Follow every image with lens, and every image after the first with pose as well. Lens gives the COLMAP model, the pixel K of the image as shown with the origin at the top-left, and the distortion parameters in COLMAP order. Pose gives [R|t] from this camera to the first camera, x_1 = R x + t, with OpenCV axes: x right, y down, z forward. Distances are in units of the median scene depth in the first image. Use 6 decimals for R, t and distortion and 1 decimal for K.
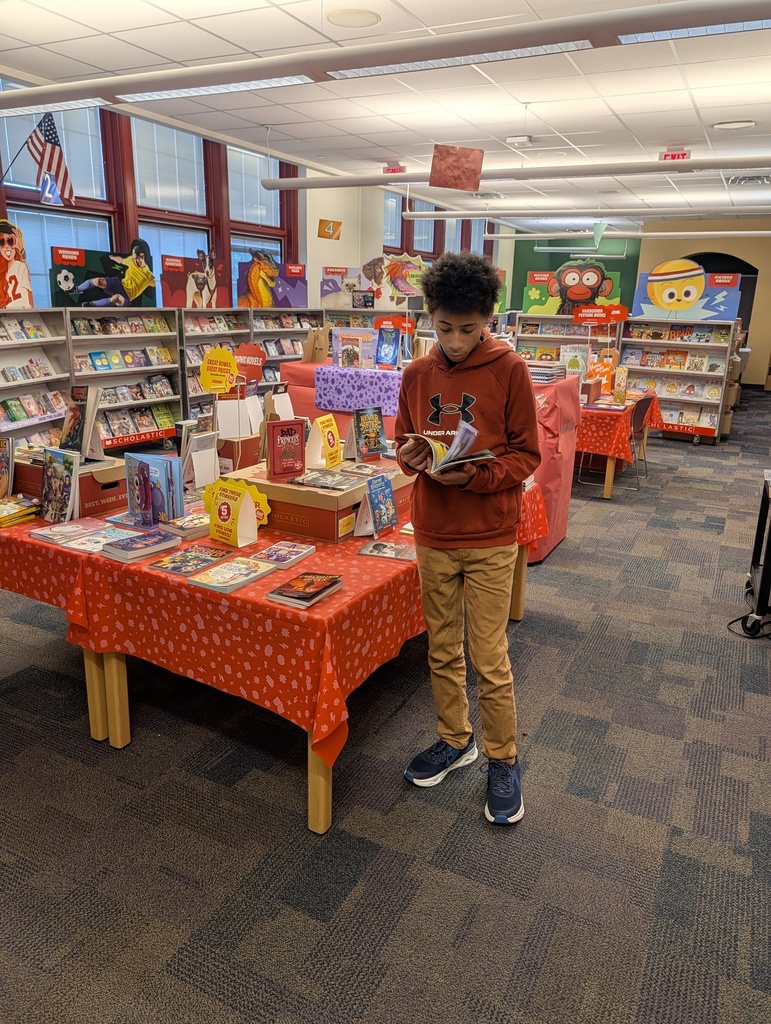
lens RADIAL K [[724.7, 0, 398.0], [0, 724.7, 510.9], [0, 0, 1]] dist [0.013073, 0.000384]
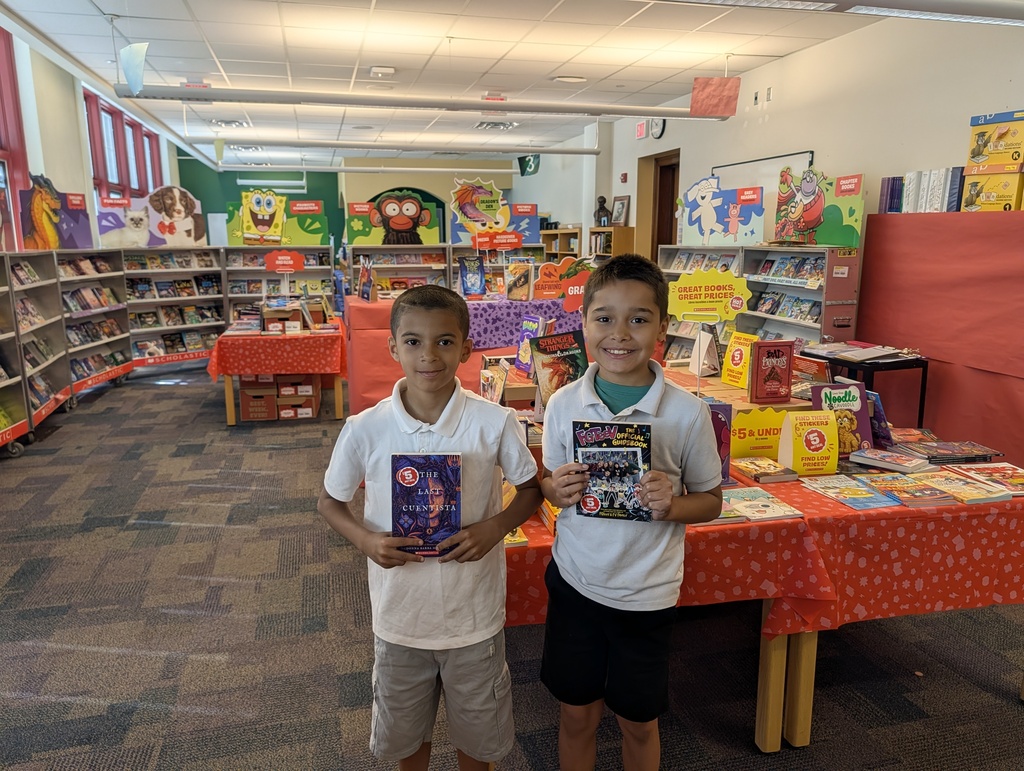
lens RADIAL K [[732.0, 0, 512.0], [0, 732.0, 385.5], [0, 0, 1]] dist [-0.003241, -0.003766]
pose [[0.759857, -0.158894, 0.630373, -0.380266], [0.209264, 0.977842, -0.005770, -0.048850], [-0.615489, 0.136299, 0.776271, 0.174658]]
